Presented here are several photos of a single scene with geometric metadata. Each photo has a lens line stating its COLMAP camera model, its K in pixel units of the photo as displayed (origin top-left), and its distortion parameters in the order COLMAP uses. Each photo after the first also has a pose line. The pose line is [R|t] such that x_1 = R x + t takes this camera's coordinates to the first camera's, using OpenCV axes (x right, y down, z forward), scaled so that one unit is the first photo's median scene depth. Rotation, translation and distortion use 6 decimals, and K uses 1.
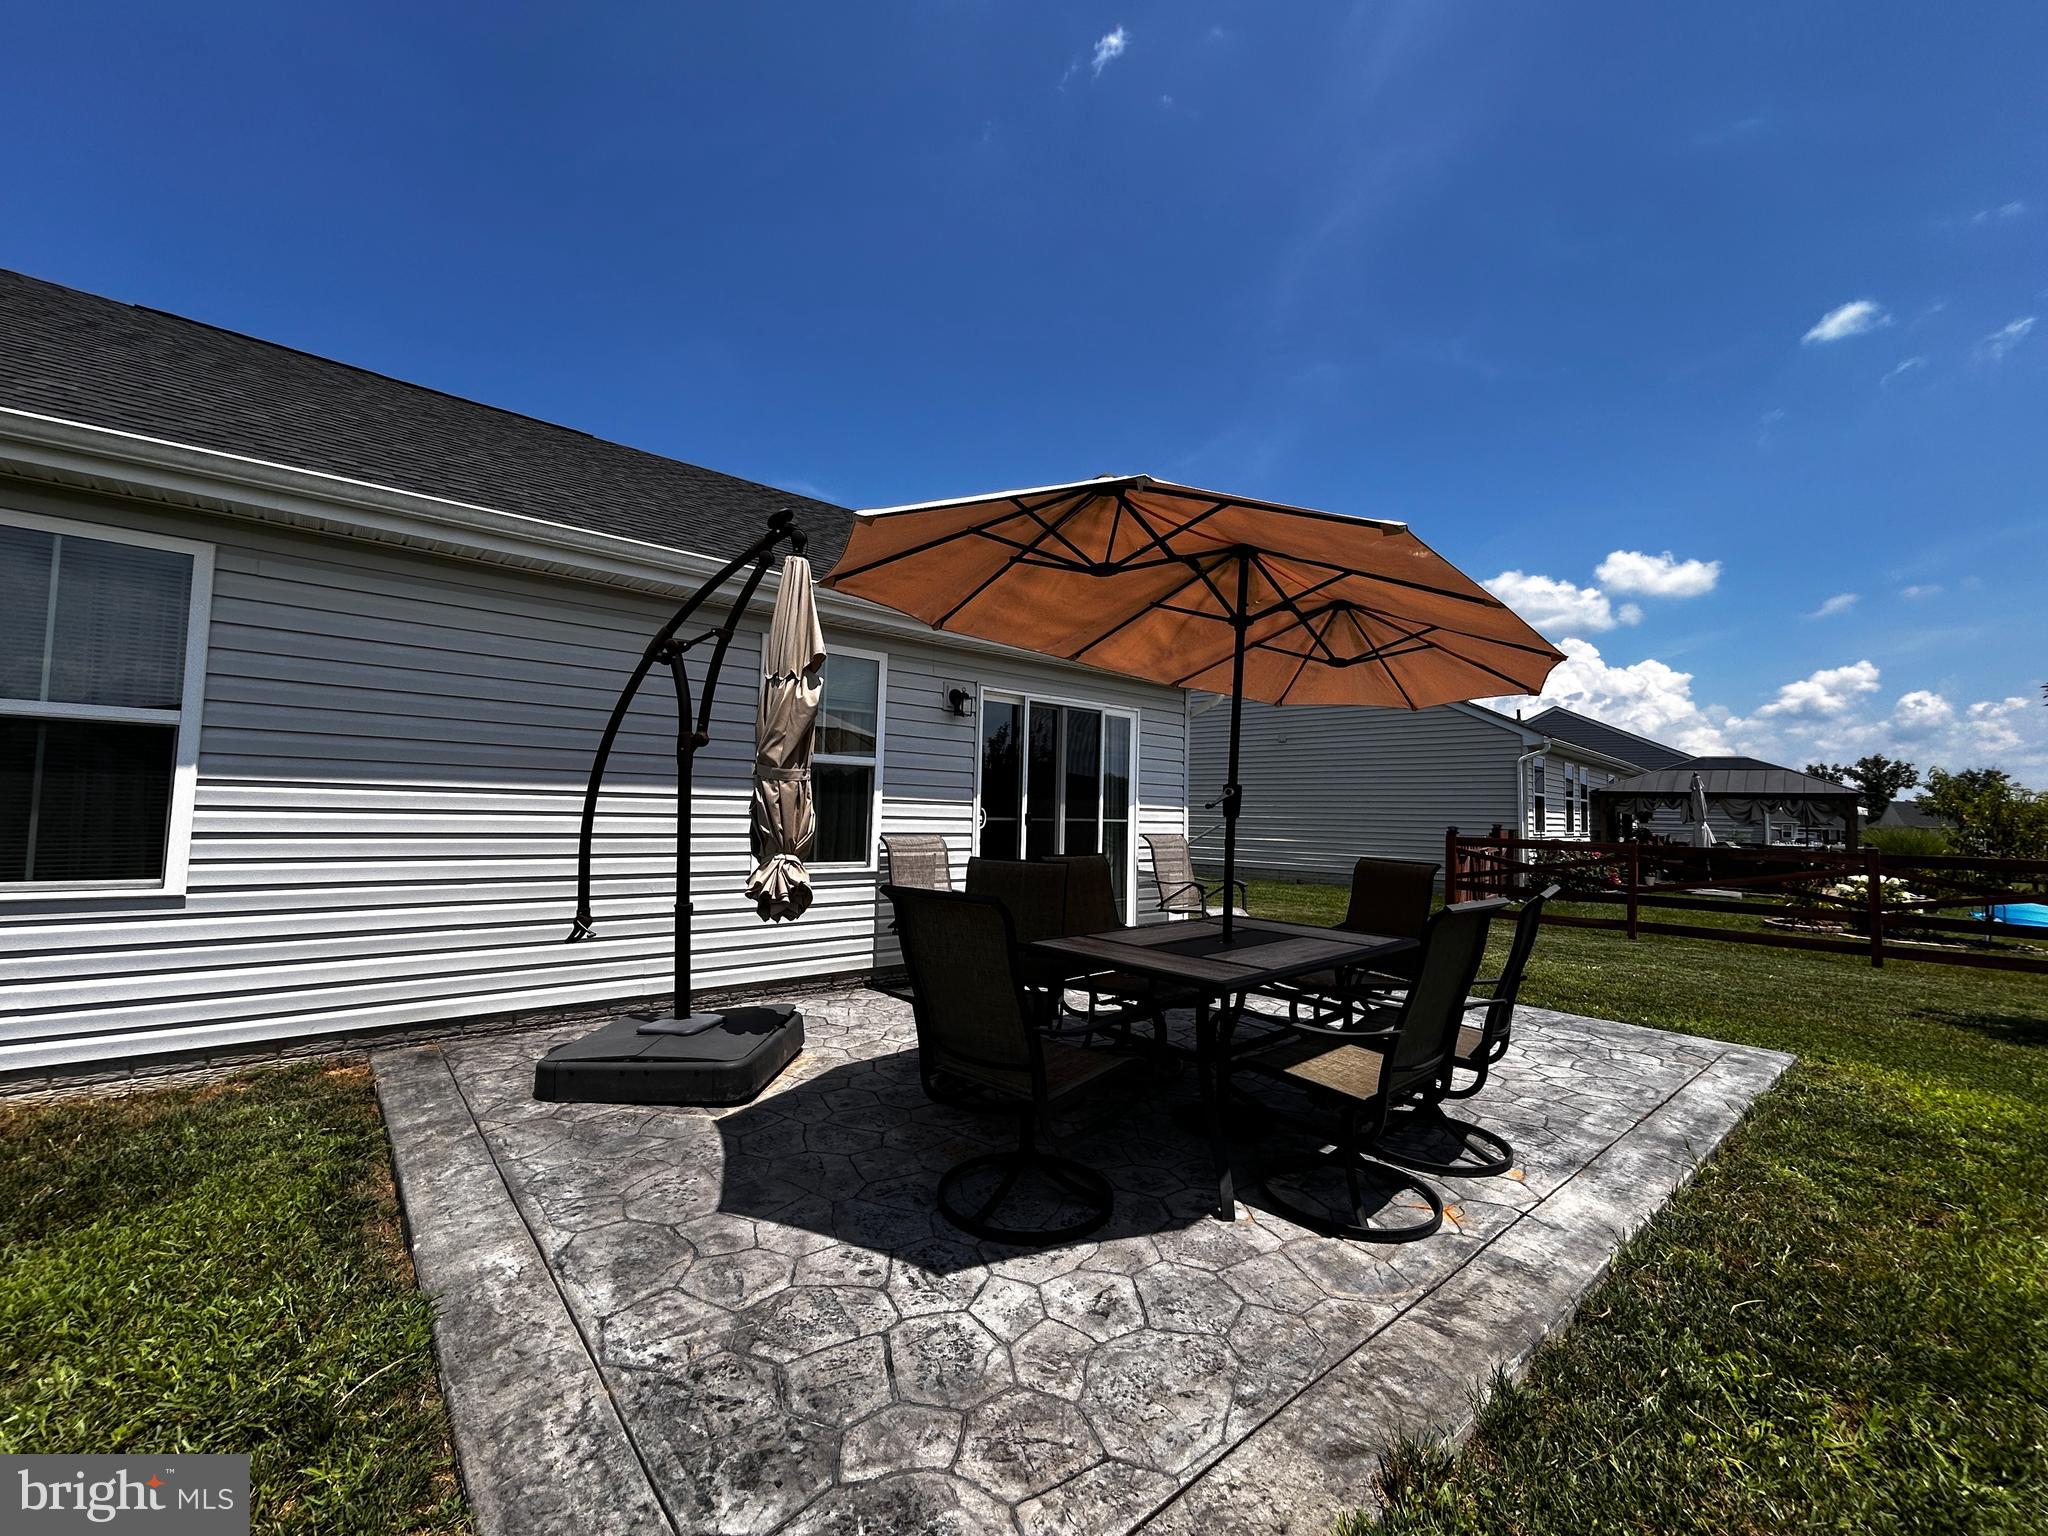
lens RADIAL K [[827.3, 0, 1024.0], [0, 827.3, 768.0], [0, 0, 1]] dist [-0.014492, 0.011384]
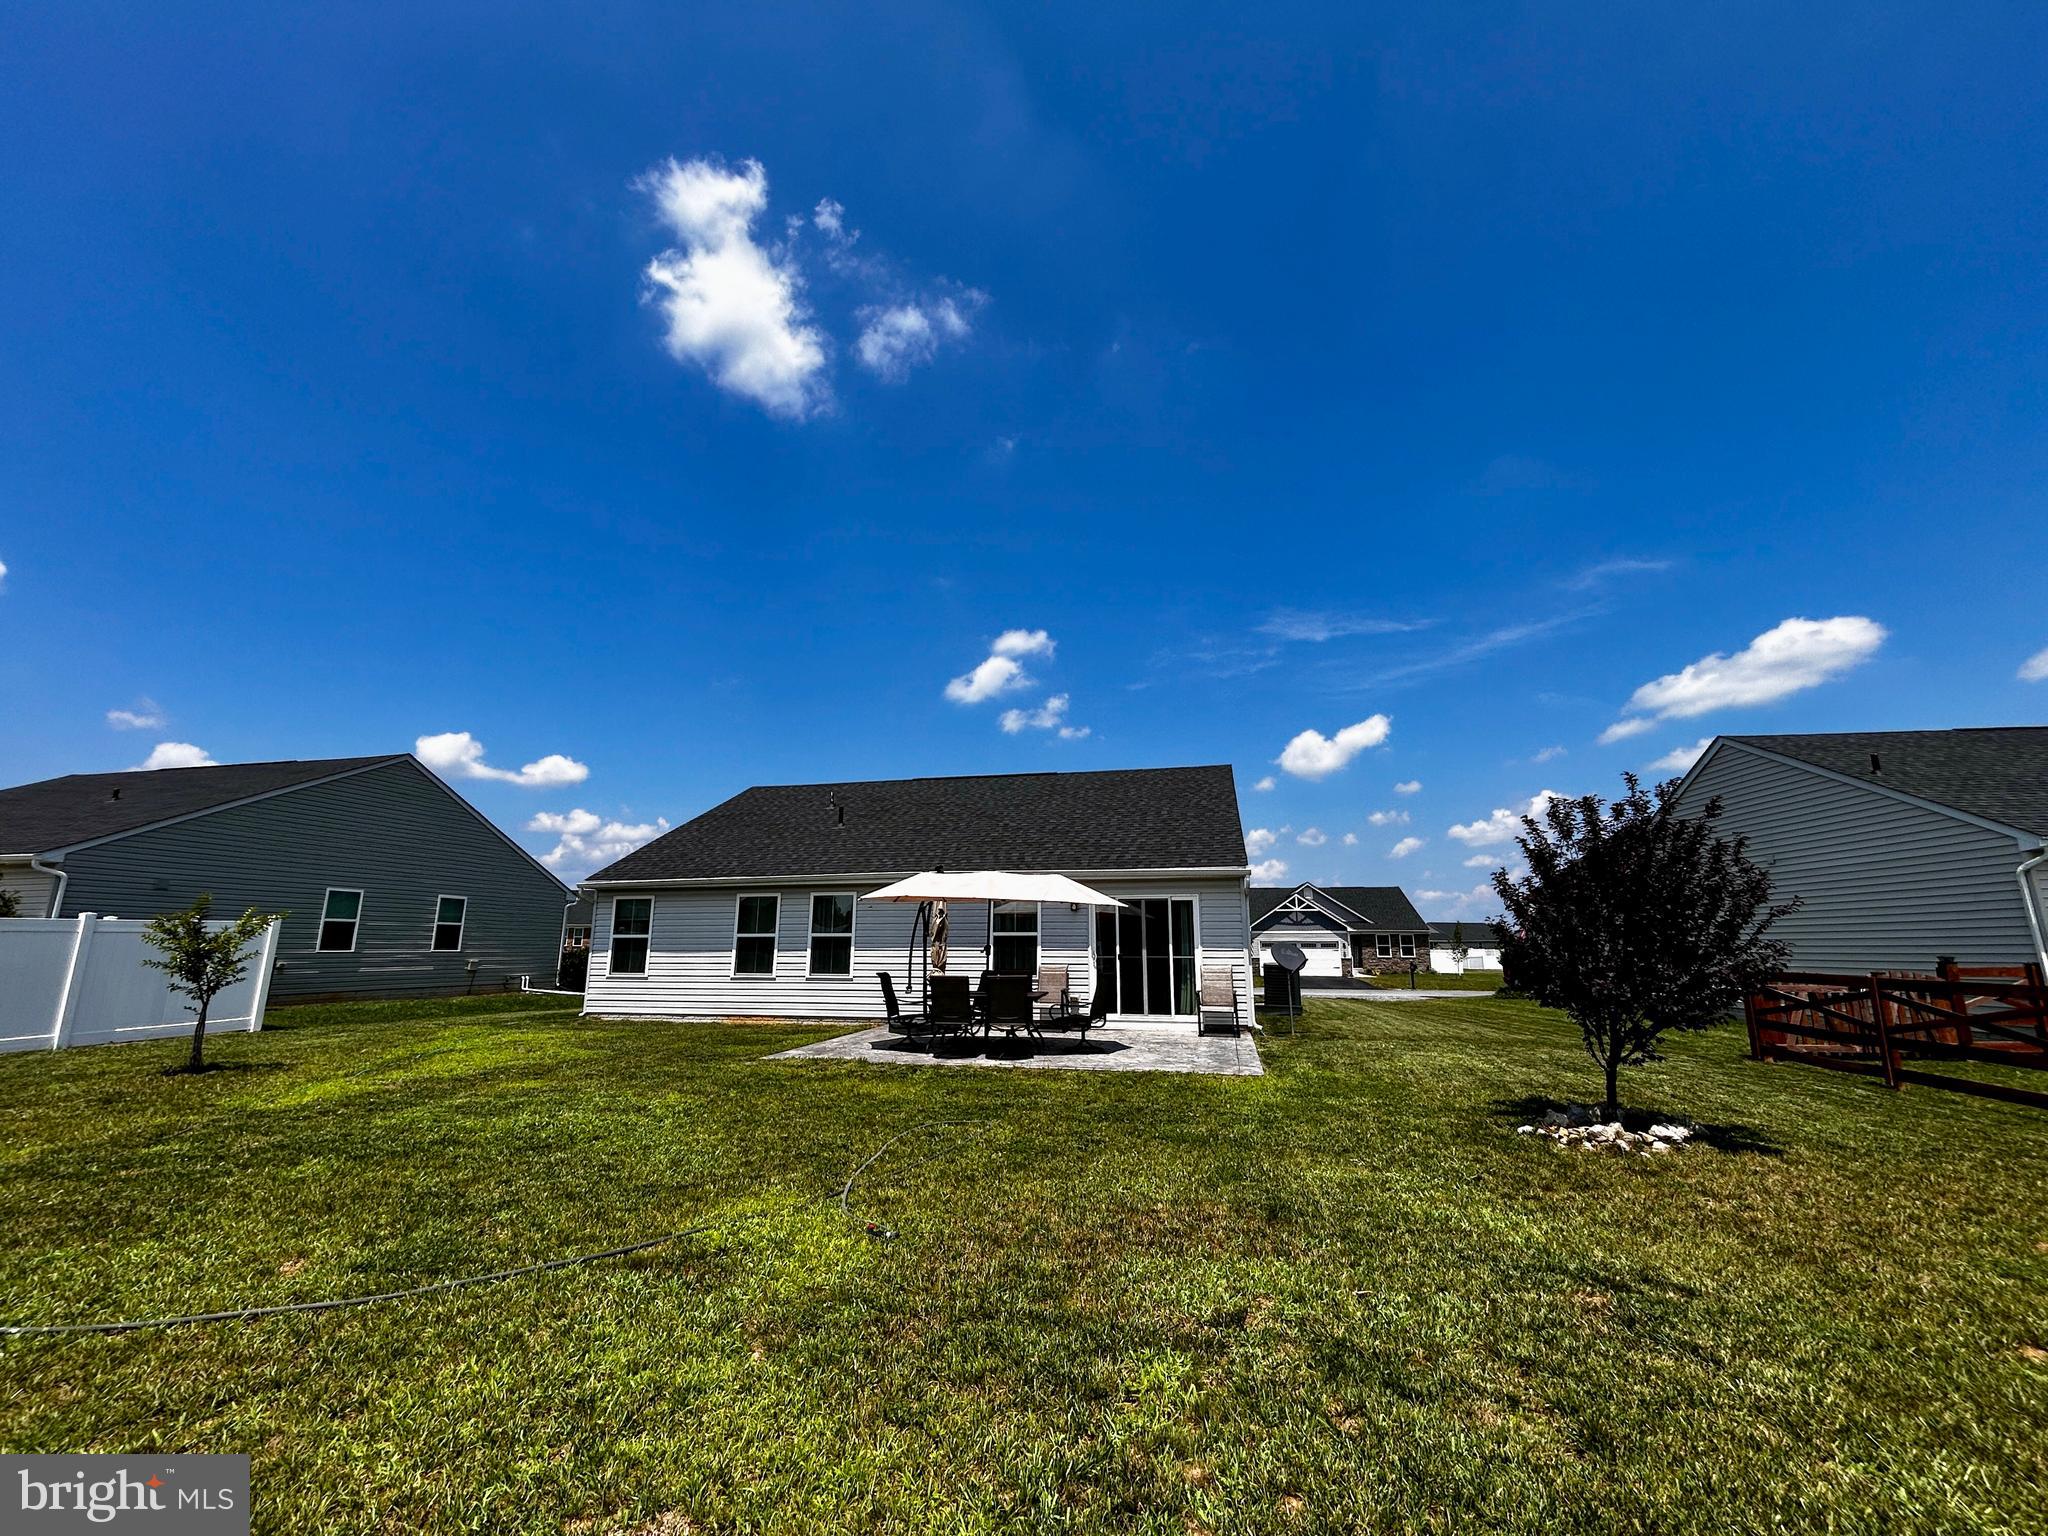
lens RADIAL K [[822.9, 0, 1019.3], [0, 822.9, 765.3], [0, 0, 1]] dist [0.001140, -0.000315]
pose [[0.597310, -0.195516, -0.777813, 3.249545], [0.056696, 0.977697, -0.202221, -0.011626], [0.800004, 0.076690, 0.595074, -0.971294]]
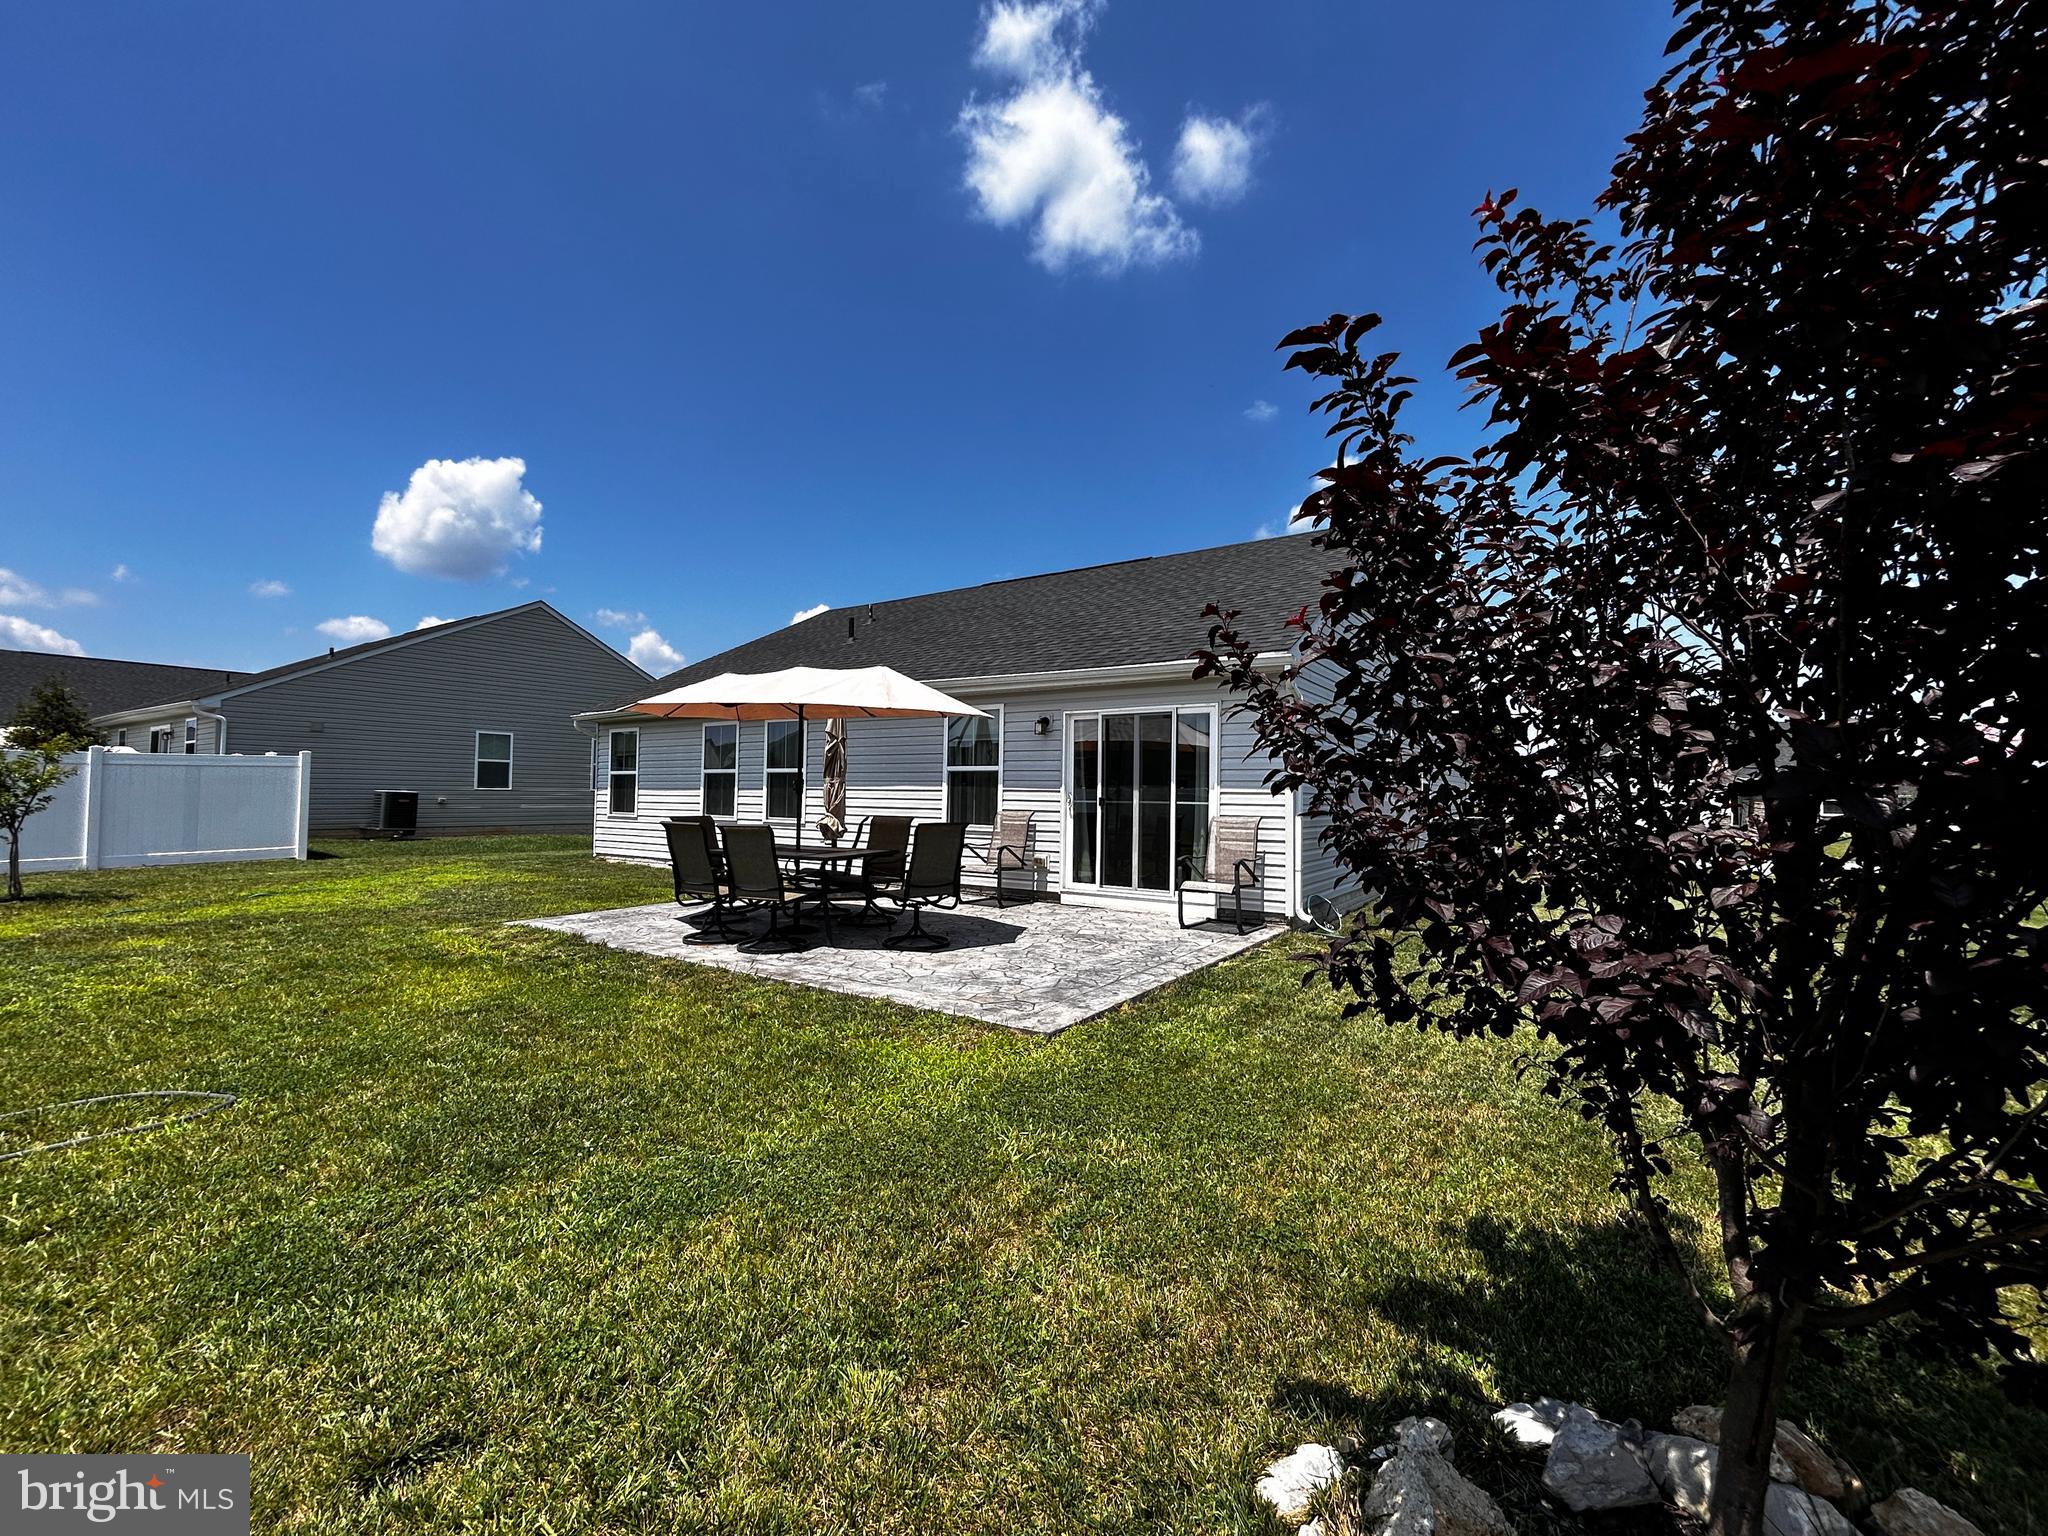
lens RADIAL K [[837.2, 0, 1024.0], [0, 837.2, 768.0], [0, 0, 1]] dist [-0.000129, -0.000148]
pose [[0.269617, -0.049576, -0.961691, 2.728953], [0.048022, 0.998124, -0.037991, 0.109843], [0.961770, -0.035940, 0.271491, 1.056920]]
